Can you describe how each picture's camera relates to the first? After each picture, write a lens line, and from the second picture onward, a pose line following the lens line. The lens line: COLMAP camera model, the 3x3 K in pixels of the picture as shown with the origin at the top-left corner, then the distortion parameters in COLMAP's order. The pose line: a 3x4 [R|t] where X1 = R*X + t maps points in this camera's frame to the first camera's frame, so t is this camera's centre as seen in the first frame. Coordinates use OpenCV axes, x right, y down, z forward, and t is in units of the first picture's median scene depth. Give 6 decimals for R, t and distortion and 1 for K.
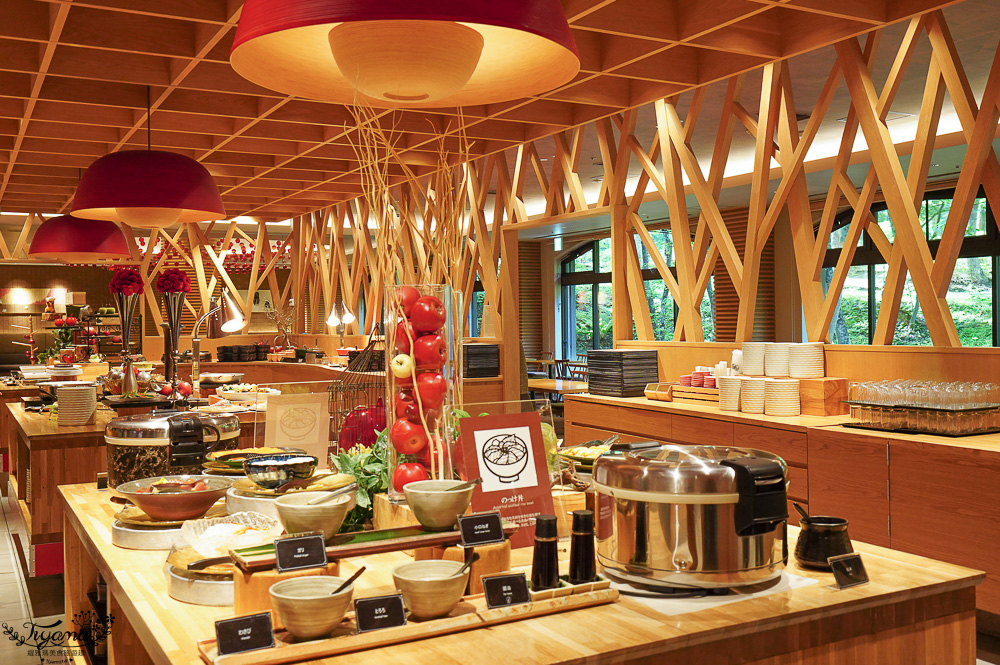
lens RADIAL K [[990.2, 0, 500.2], [0, 990.2, 329.8], [0, 0, 1]] dist [0.009224, 0.000000]
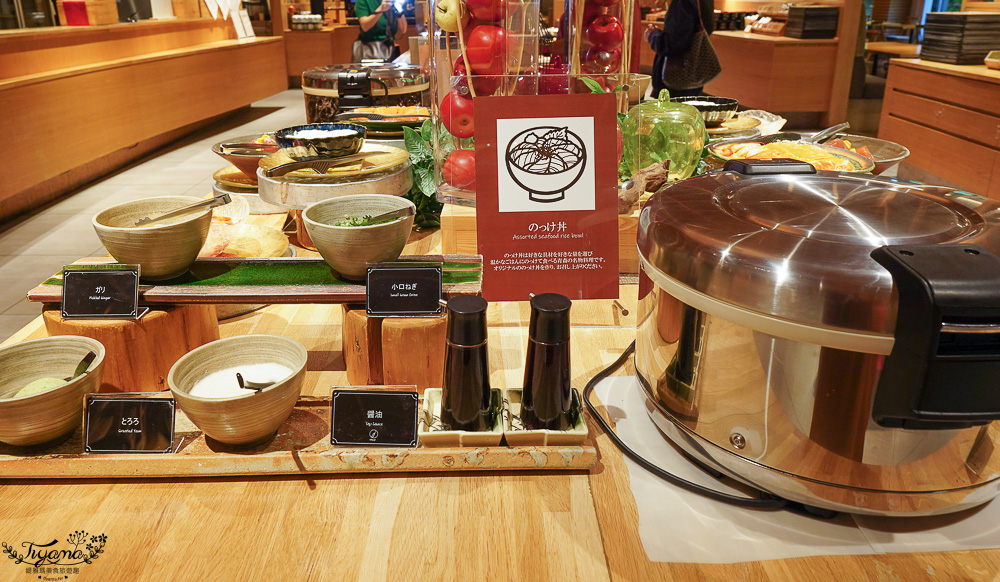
lens RADIAL K [[696.7, 0, 480.3], [0, 696.7, 216.6], [0, 0, 1]] dist [-0.009655, 0.004275]
pose [[0.869371, 0.149241, -0.471085, 0.186455], [-0.001310, 0.953998, 0.299811, 0.025827], [0.494158, -0.260030, 0.829574, 0.586680]]
